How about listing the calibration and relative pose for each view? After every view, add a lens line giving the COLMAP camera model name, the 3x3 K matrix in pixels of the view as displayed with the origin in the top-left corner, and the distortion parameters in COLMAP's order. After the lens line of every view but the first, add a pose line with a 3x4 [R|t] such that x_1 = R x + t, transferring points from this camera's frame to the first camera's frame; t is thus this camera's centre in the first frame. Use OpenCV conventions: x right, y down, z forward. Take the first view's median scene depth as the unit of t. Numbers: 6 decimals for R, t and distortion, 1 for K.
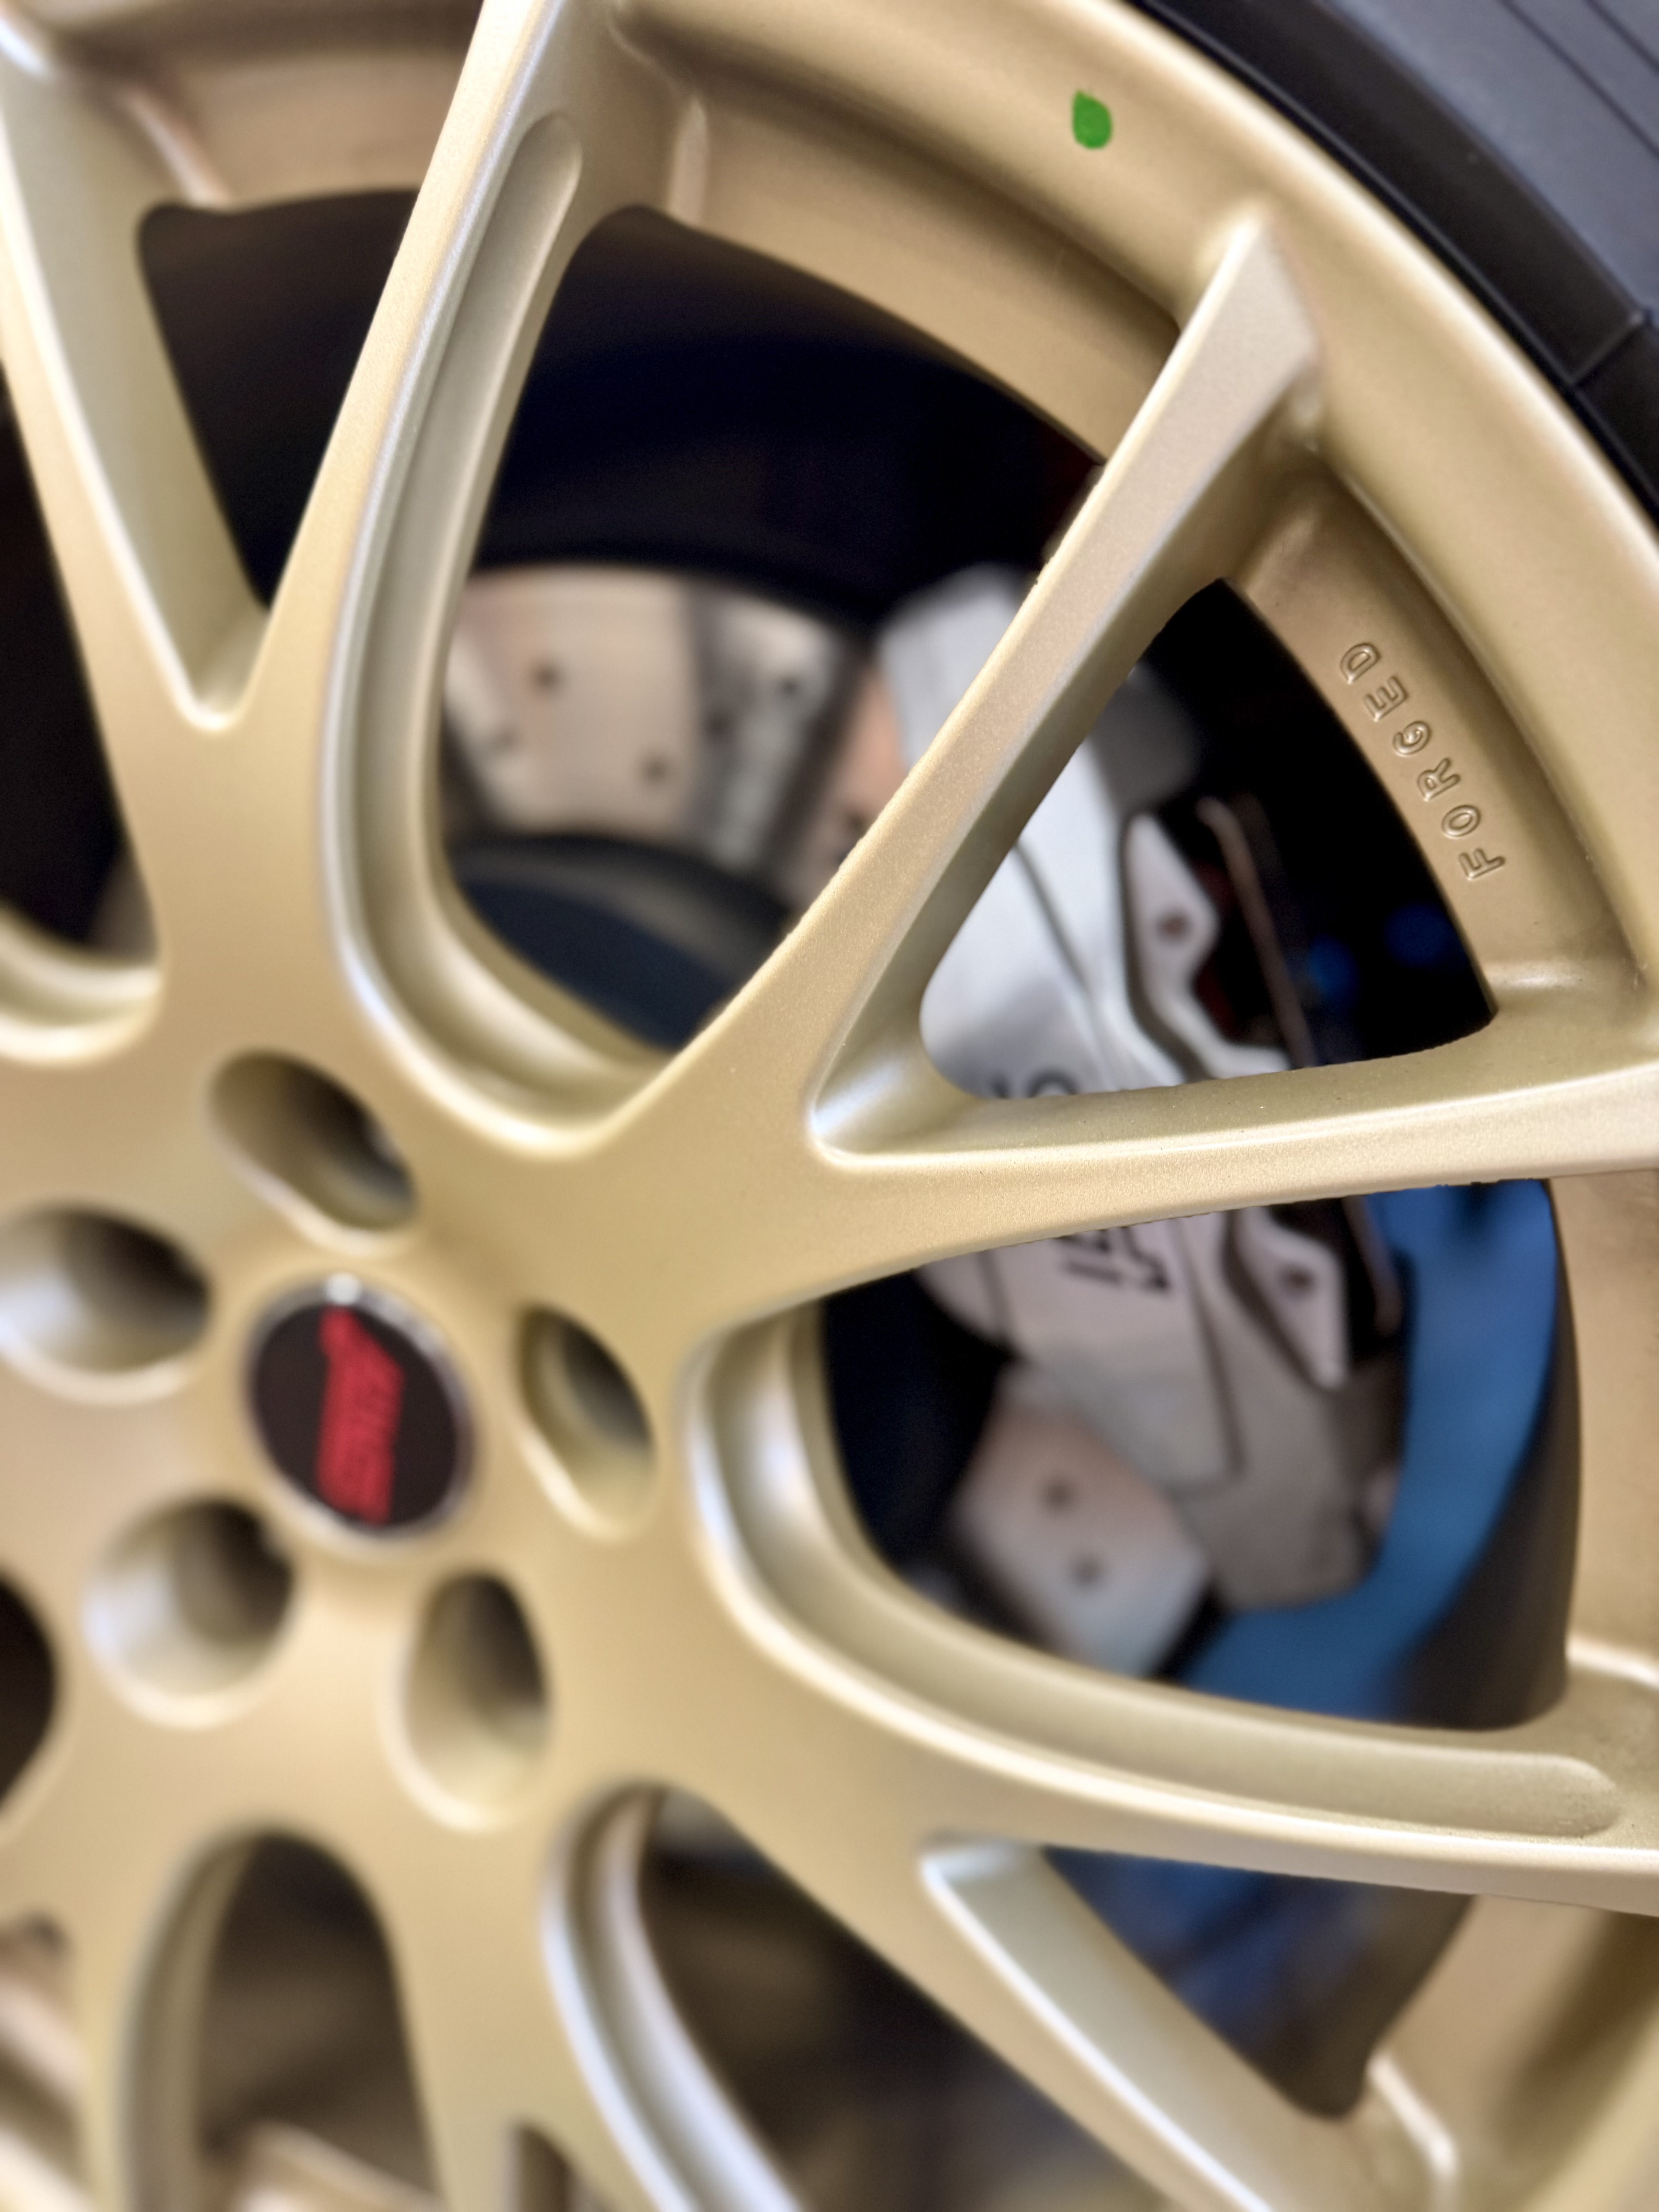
lens RADIAL K [[1512.9, 0, 829.5], [0, 1512.9, 1106.0], [0, 0, 1]] dist [-0.040826, 0.001148]
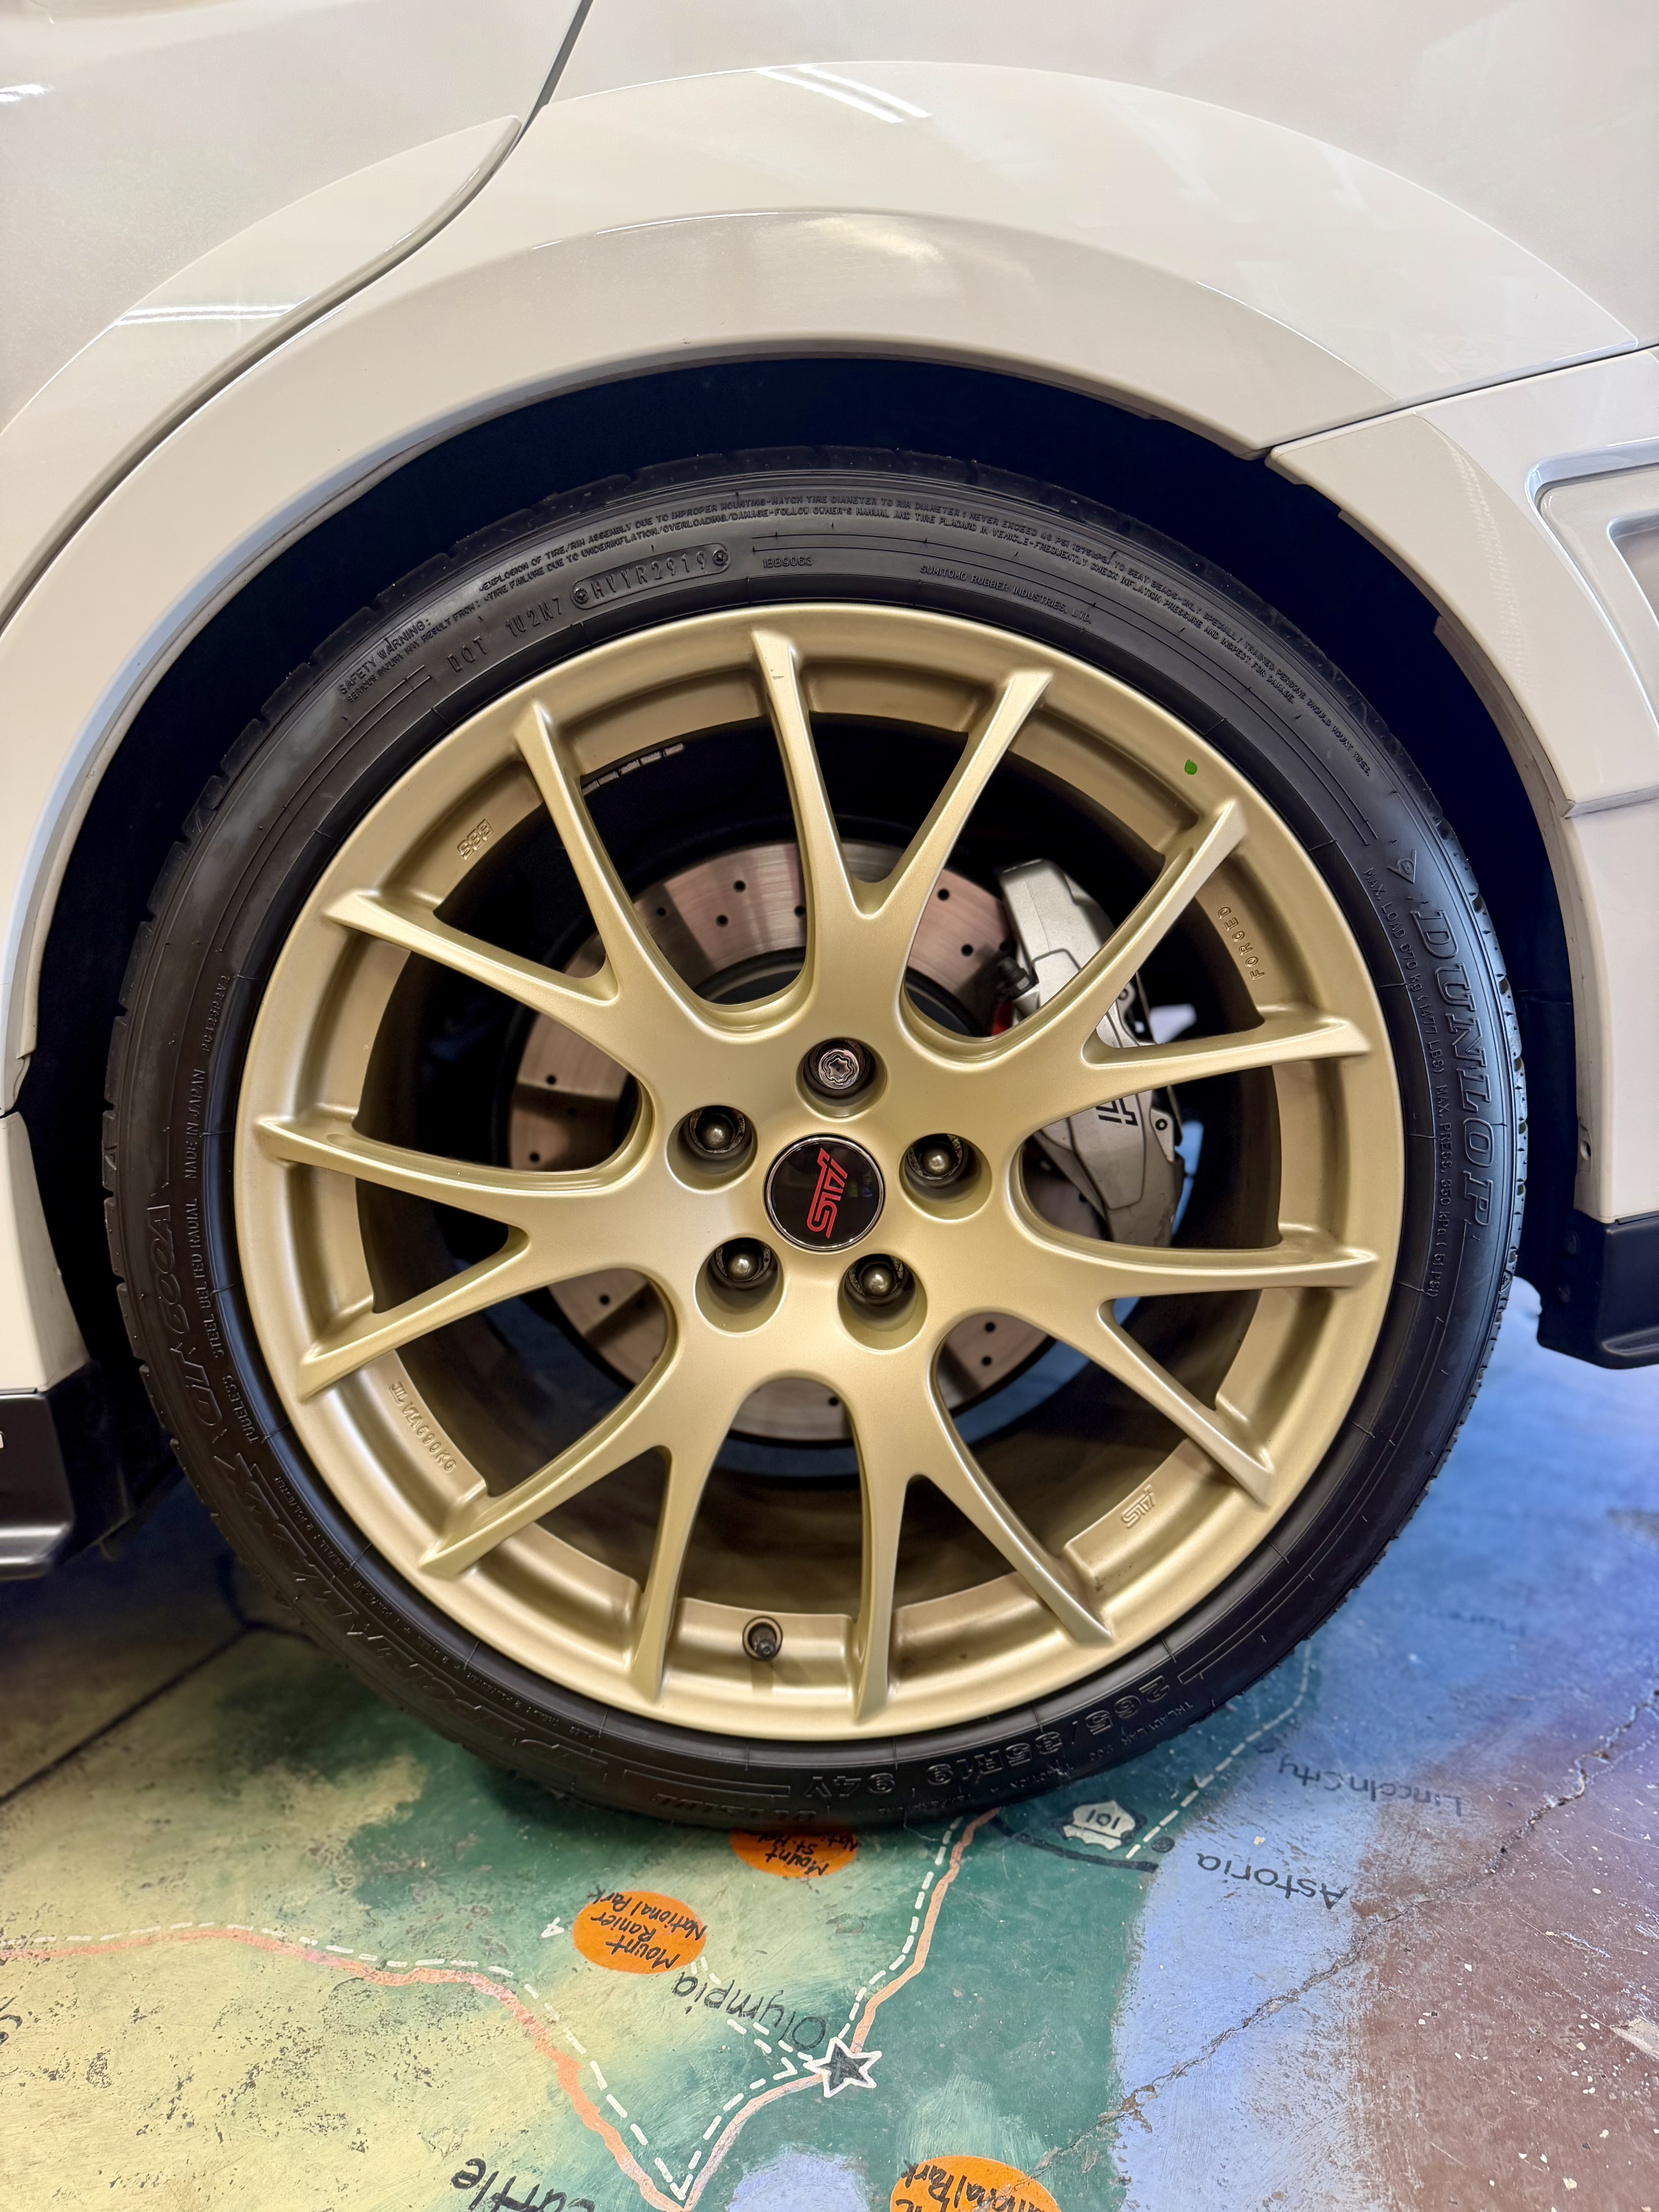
lens RADIAL K [[1512.9, 0, 829.5], [0, 1512.9, 1106.0], [0, 0, 1]] dist [-0.040826, 0.001148]
pose [[0.909366, -0.014288, 0.415751, -1.413419], [0.032132, 0.998837, -0.035954, 0.170077], [-0.414754, 0.046054, 0.908768, -1.259785]]
